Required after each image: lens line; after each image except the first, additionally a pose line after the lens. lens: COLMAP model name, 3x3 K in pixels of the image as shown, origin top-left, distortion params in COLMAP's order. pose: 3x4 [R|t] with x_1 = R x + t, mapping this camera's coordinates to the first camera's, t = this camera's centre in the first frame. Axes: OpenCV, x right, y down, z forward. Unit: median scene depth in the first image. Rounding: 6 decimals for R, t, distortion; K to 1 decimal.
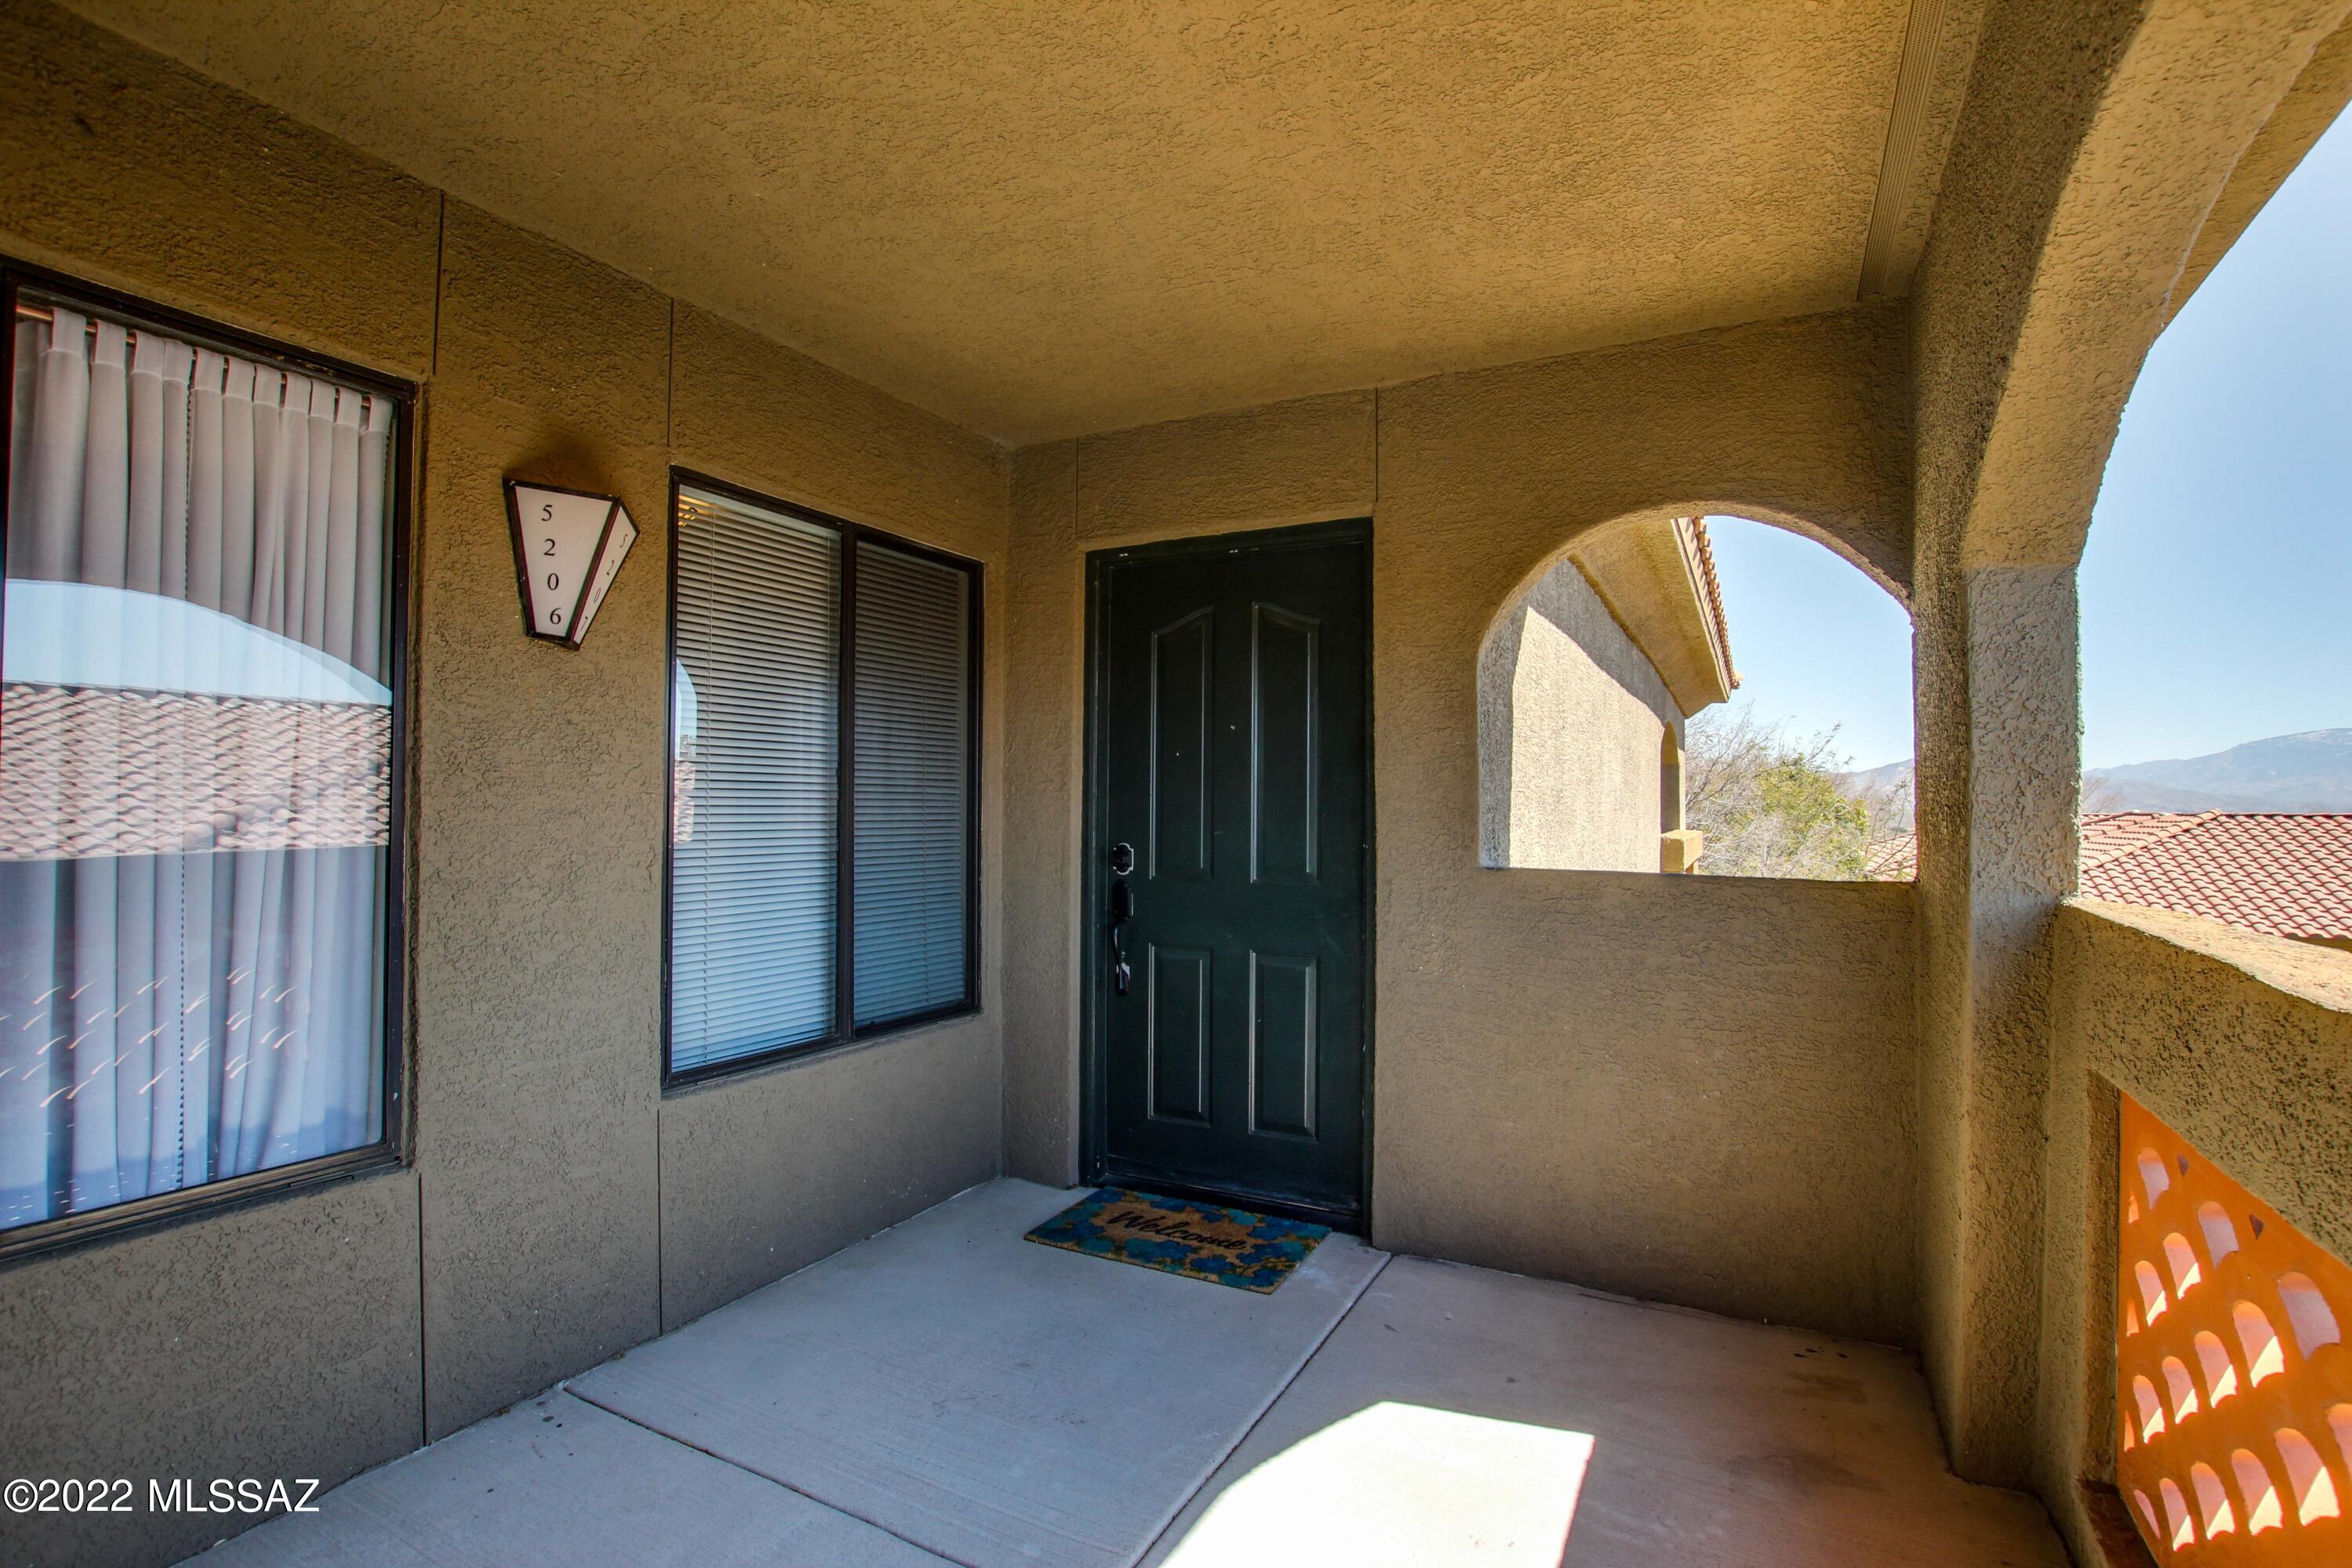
lens RADIAL K [[1104.9, 0, 1184.2], [0, 1104.9, 785.4], [0, 0, 1]] dist [-0.030683, 0.001977]
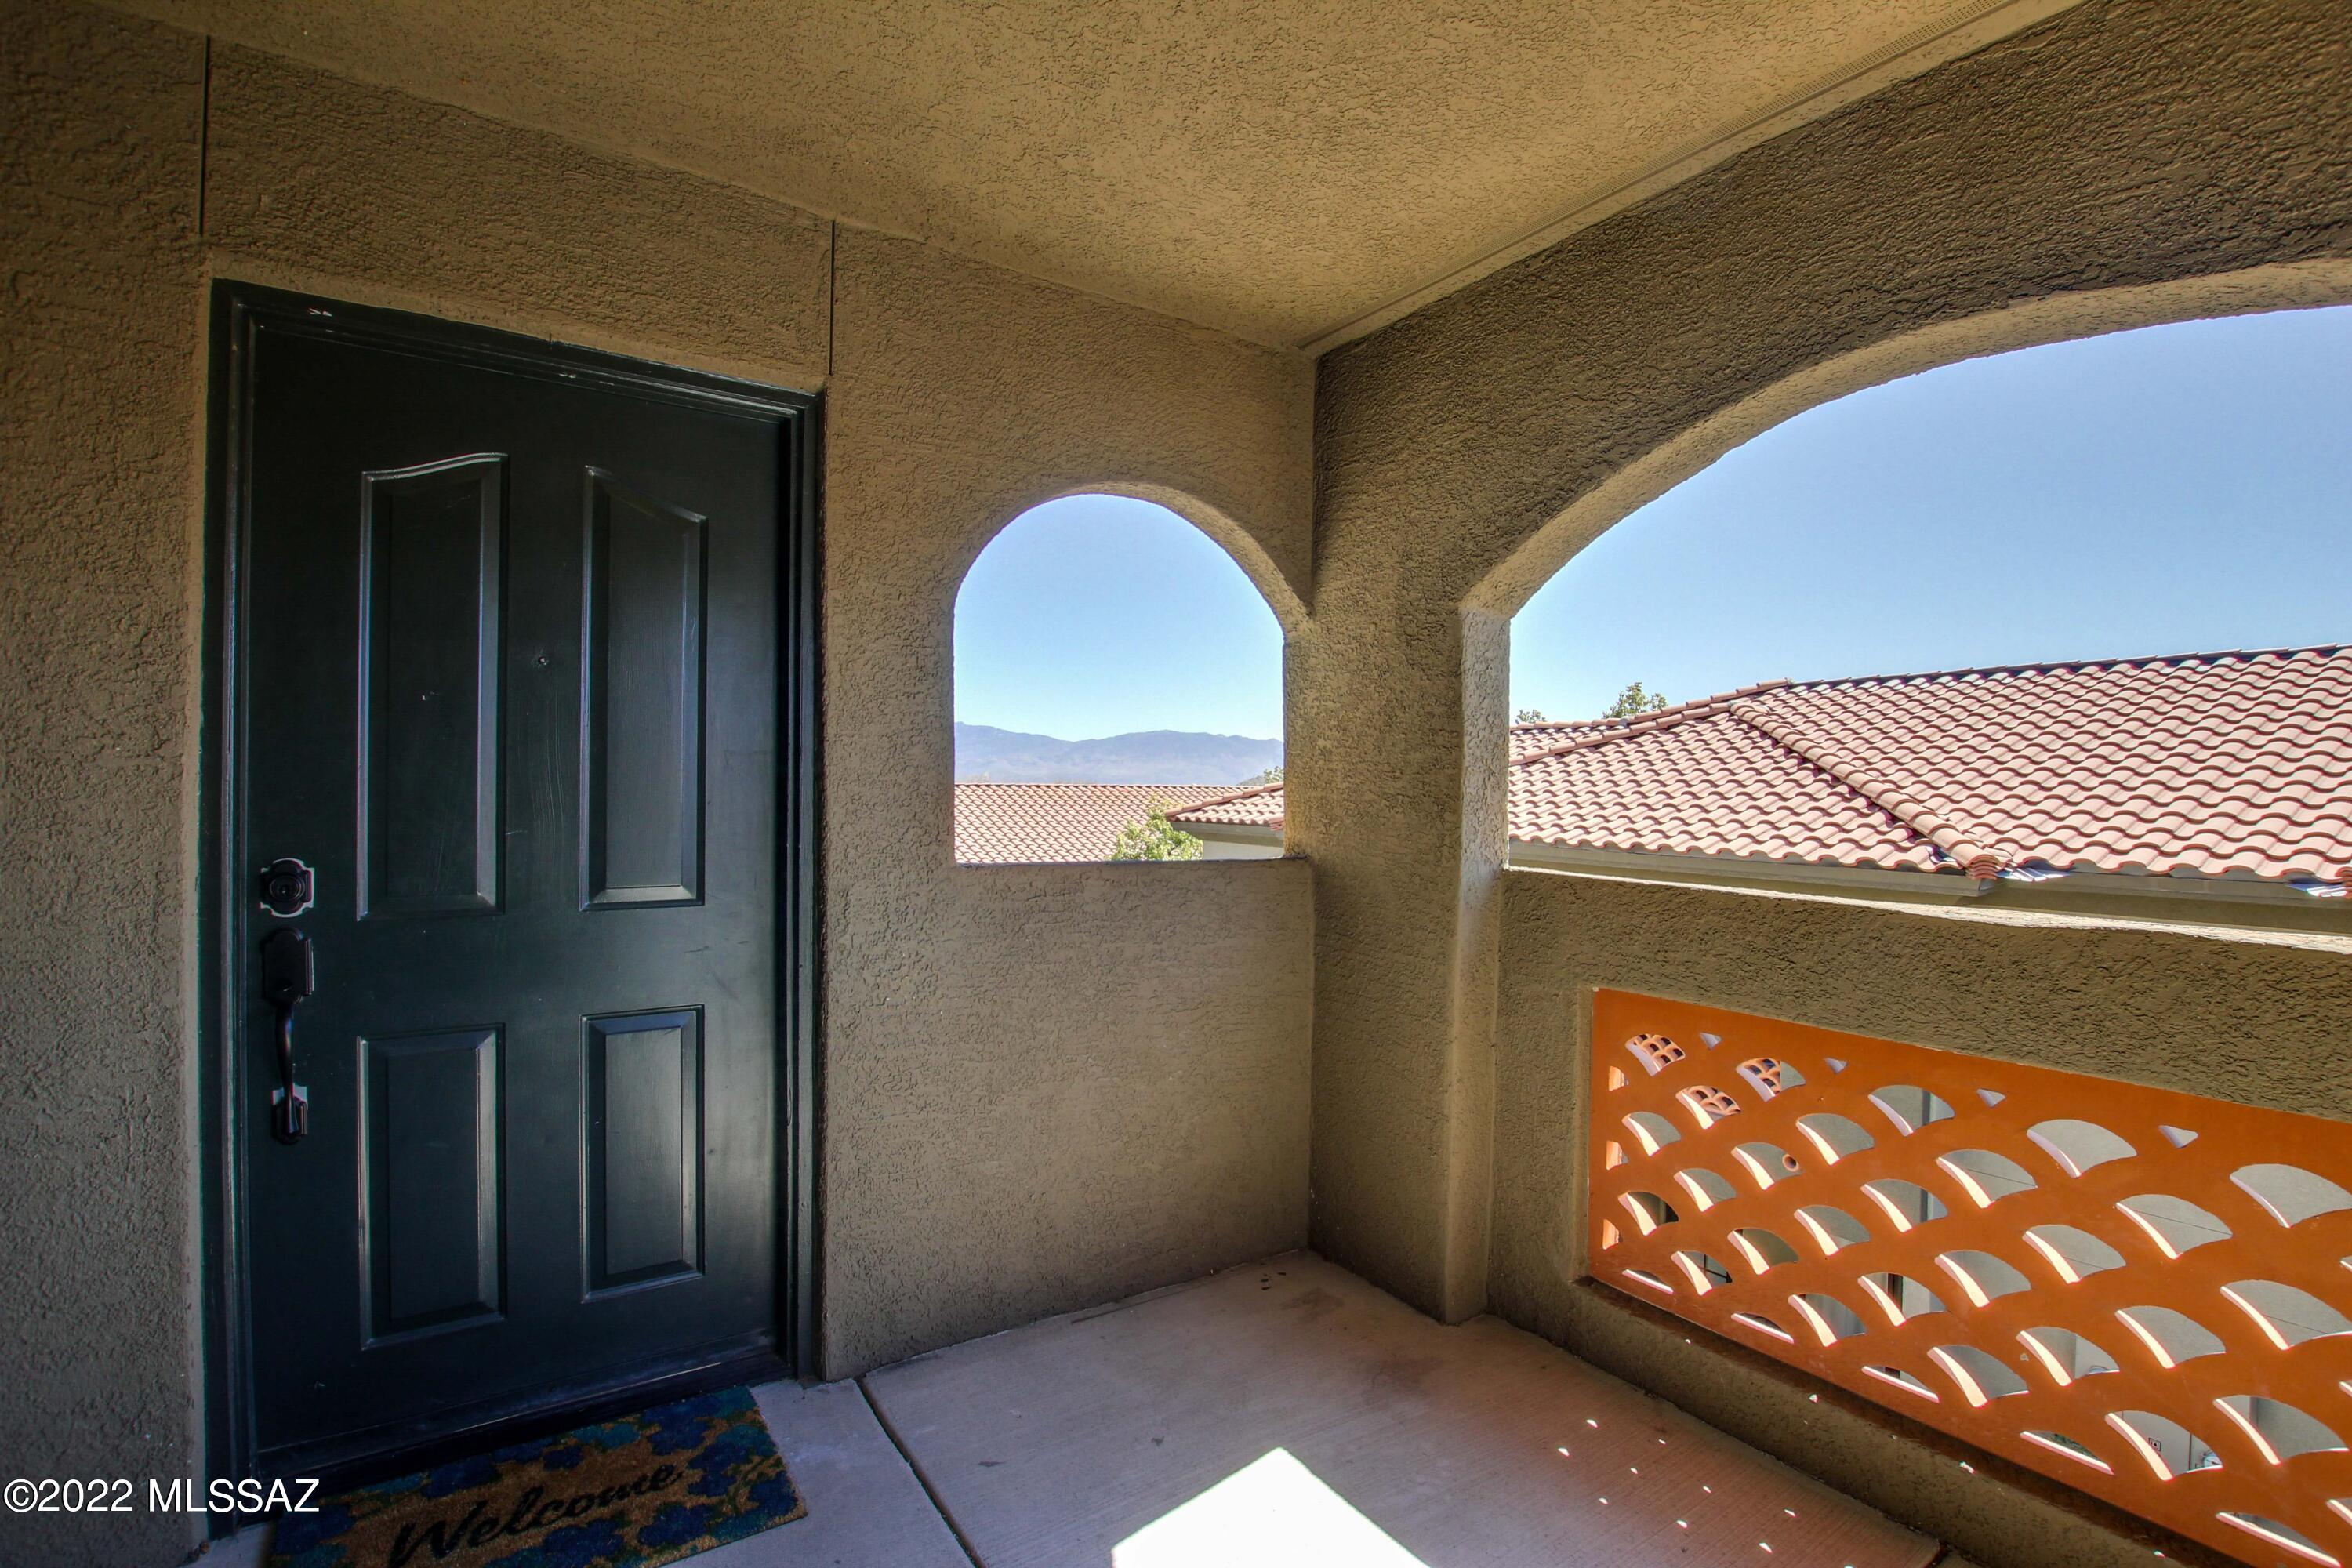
lens RADIAL K [[1104.9, 0, 1186.8], [0, 1104.9, 790.1], [0, 0, 1]] dist [-0.030683, 0.001977]
pose [[0.467998, -0.002396, 0.883726, -0.376586], [-0.028310, 0.999442, 0.017702, -0.001625], [-0.883276, -0.033303, 0.467669, 0.460148]]
